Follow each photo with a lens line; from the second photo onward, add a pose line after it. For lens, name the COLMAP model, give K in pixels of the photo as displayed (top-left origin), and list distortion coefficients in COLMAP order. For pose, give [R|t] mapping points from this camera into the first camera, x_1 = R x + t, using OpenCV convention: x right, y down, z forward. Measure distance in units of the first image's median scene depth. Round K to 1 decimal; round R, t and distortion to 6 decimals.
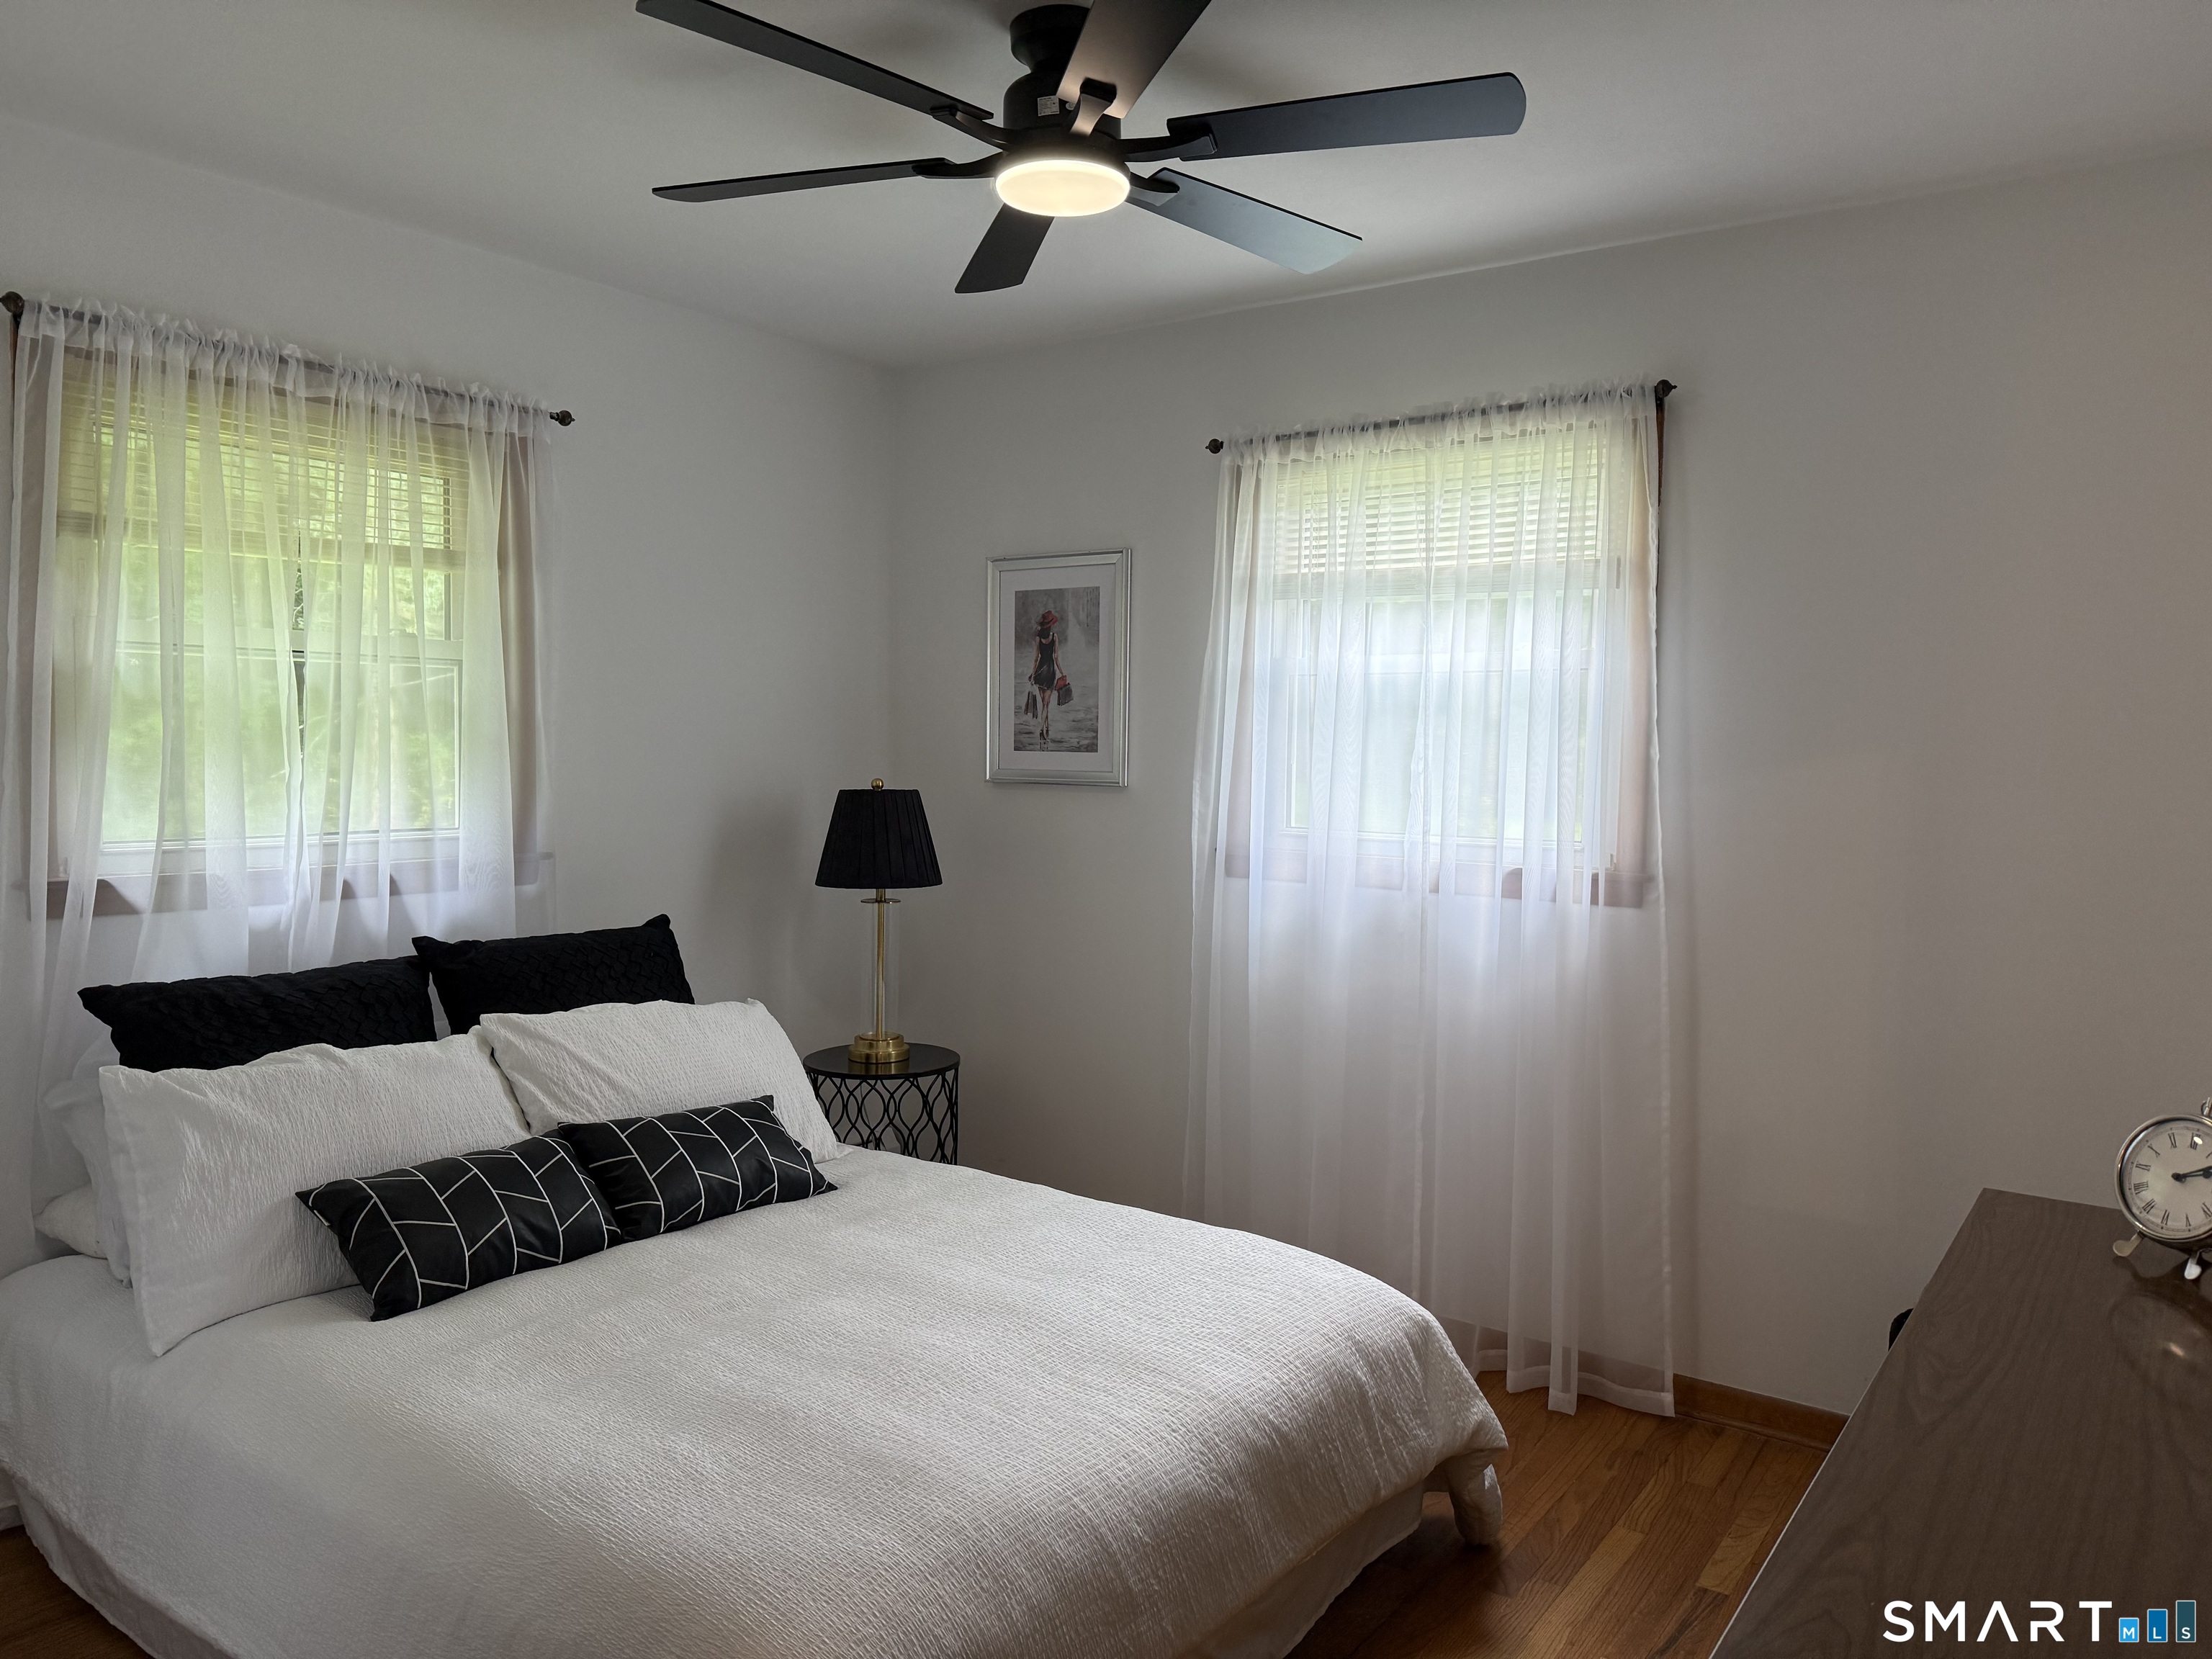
lens RADIAL K [[1555.3, 0, 1101.8], [0, 1555.3, 828.9], [0, 0, 1]] dist [0.025195, -0.037953]
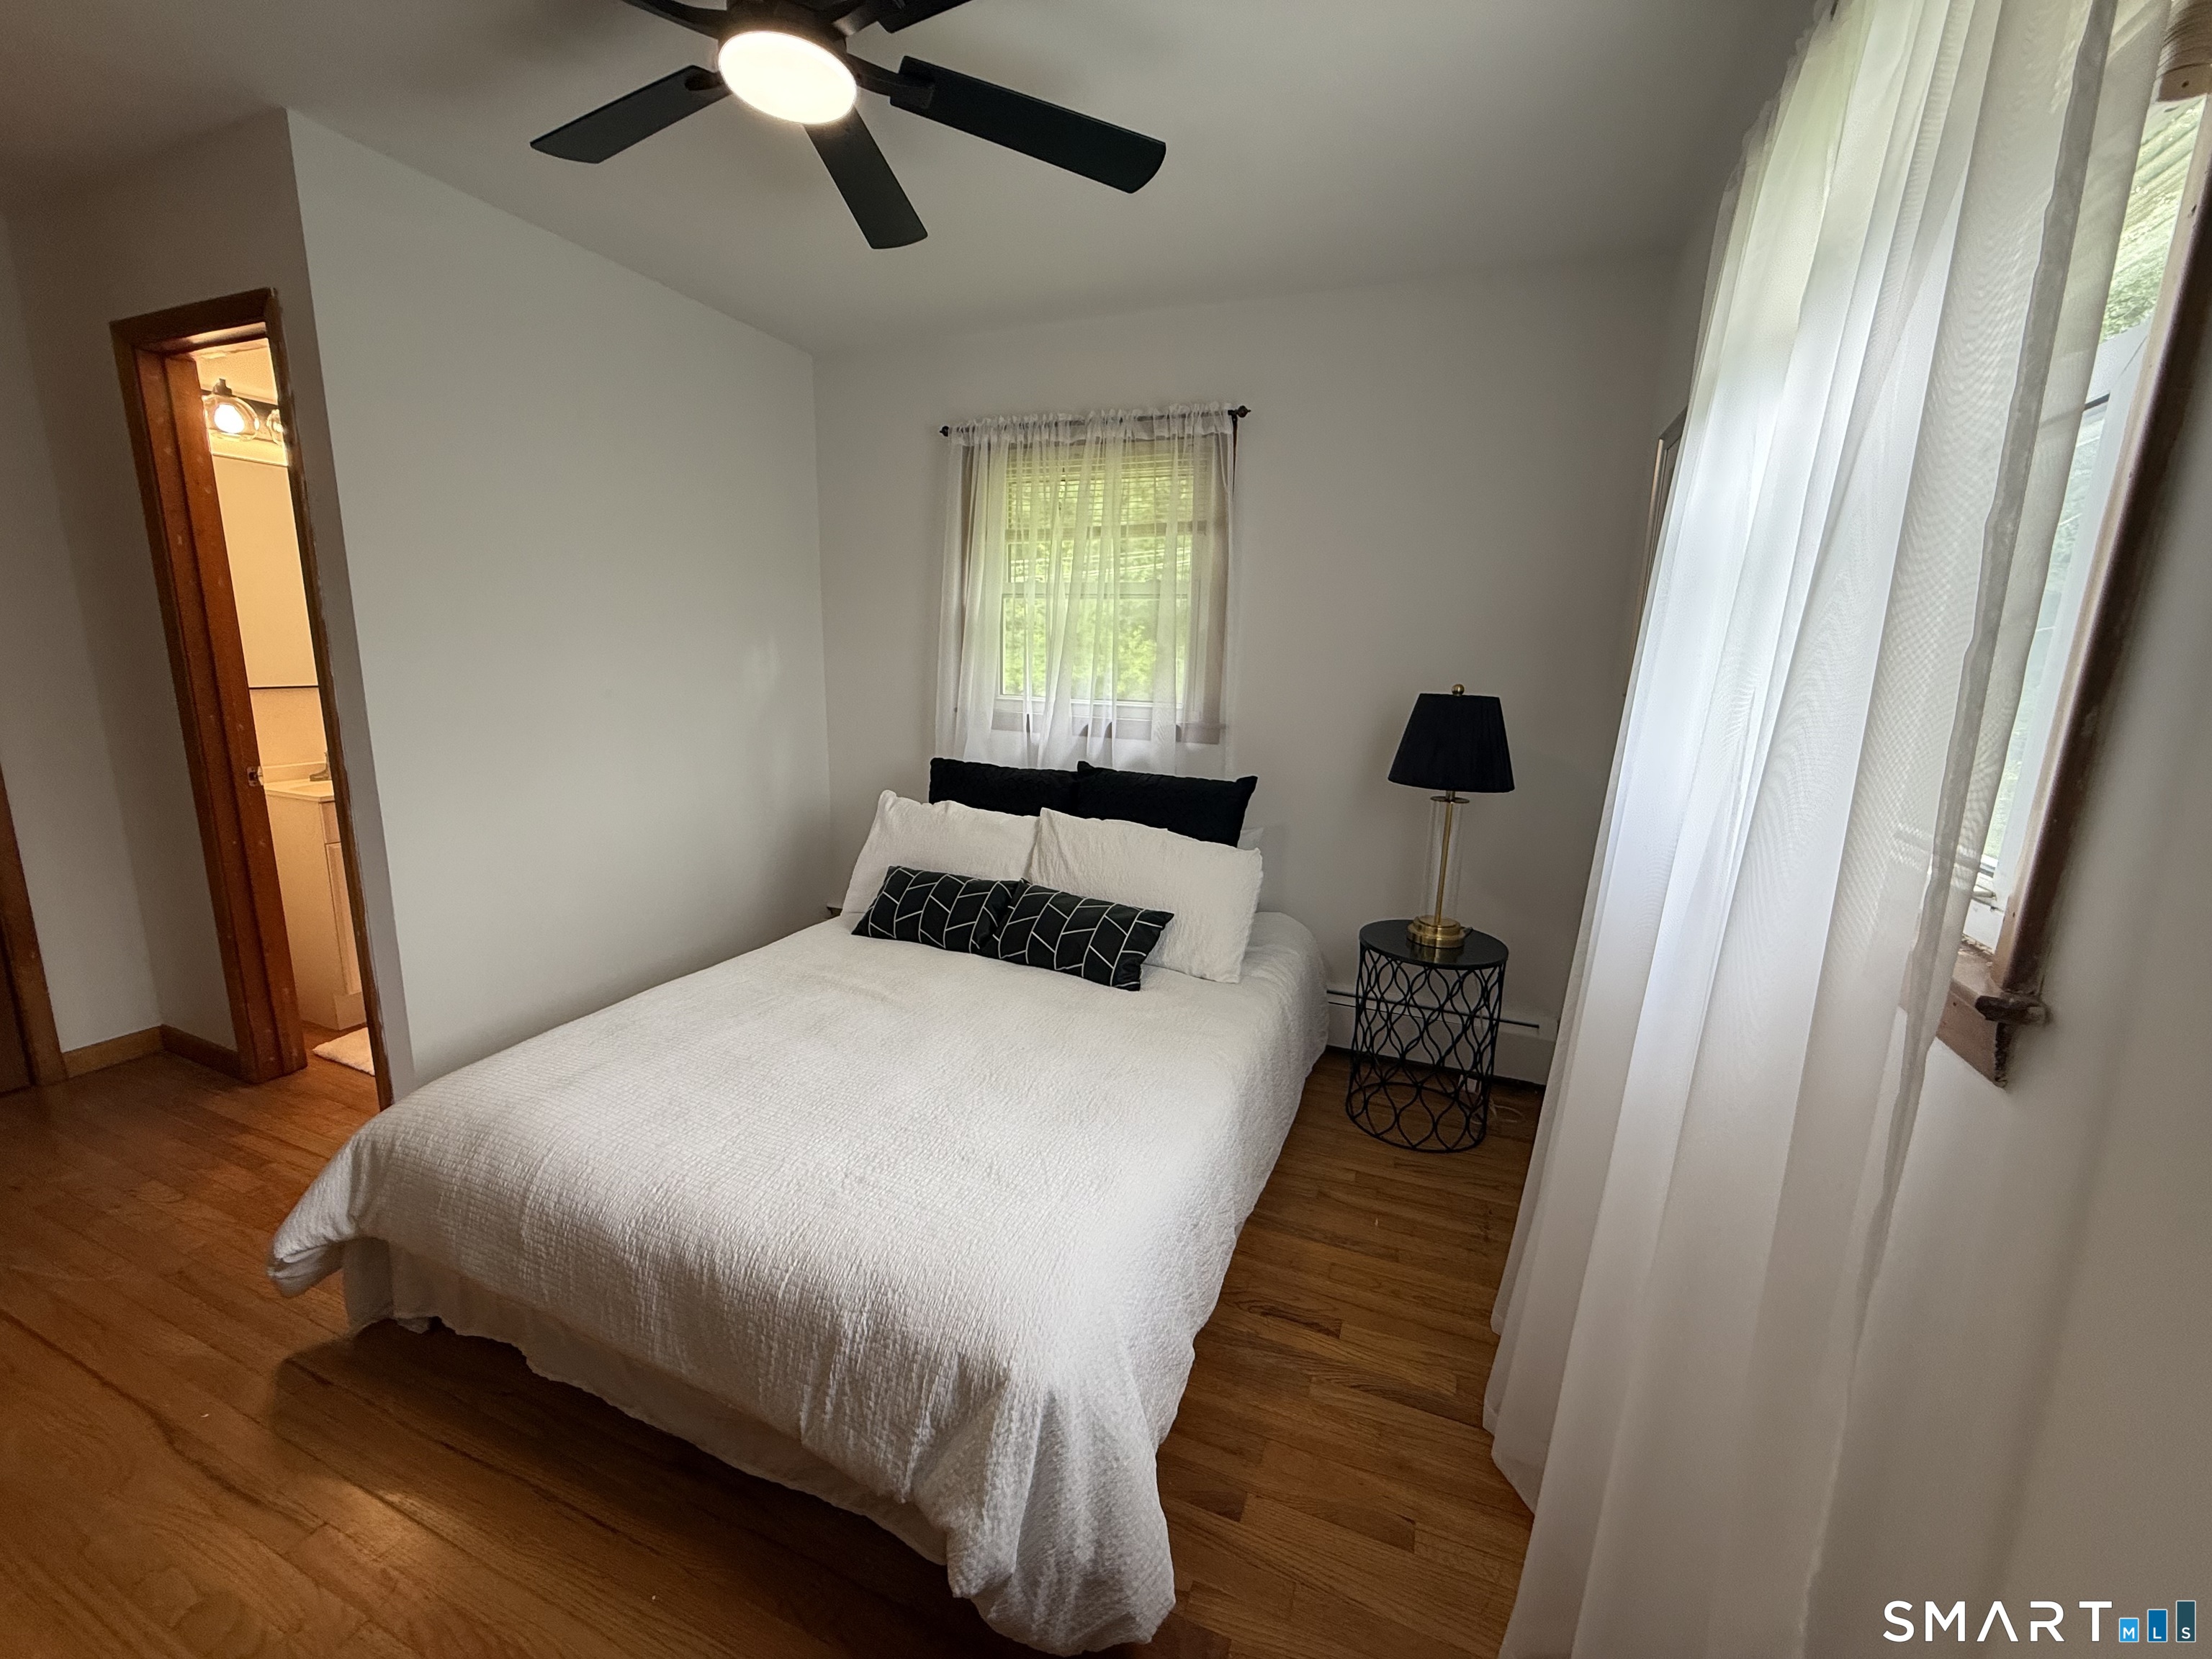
lens RADIAL K [[888.1, 0, 1101.9], [0, 888.1, 824.1], [0, 0, 1]] dist [-0.000429, 0.000583]
pose [[0.216181, 0.176313, -0.960302, 0.487420], [-0.081389, 0.983391, 0.162231, -0.021331], [0.972955, 0.043087, 0.226940, 0.774375]]
